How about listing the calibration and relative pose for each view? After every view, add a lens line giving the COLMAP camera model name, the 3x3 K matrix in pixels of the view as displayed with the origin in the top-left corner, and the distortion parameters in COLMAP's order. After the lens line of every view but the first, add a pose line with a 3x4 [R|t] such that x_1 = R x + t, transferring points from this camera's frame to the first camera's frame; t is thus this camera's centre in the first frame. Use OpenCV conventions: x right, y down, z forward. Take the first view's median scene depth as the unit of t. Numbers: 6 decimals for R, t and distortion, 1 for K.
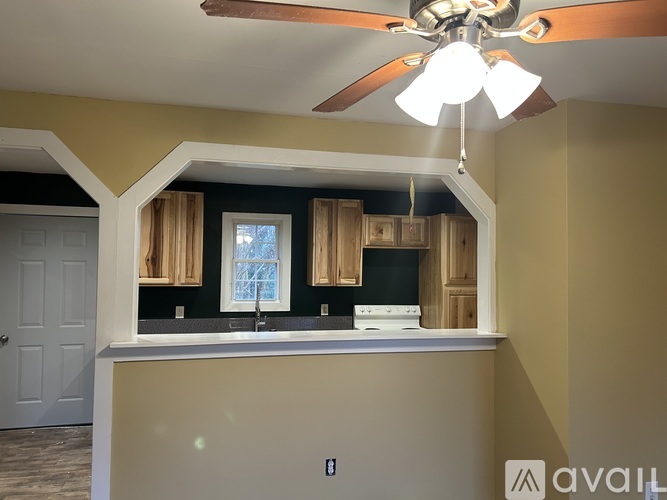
lens RADIAL K [[510.7, 0, 333.5], [0, 510.7, 250.0], [0, 0, 1]] dist [0.079309, -0.002290]
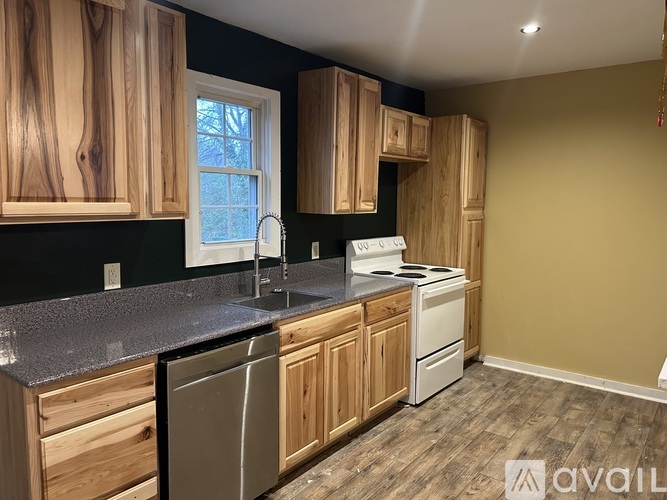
lens RADIAL K [[510.7, 0, 333.5], [0, 510.7, 250.0], [0, 0, 1]] dist [0.079309, -0.002290]
pose [[0.771409, -0.068834, 0.632606, -0.432163], [-0.020044, 0.991011, 0.132273, 0.030962], [-0.636024, -0.114717, 0.763094, 0.510773]]
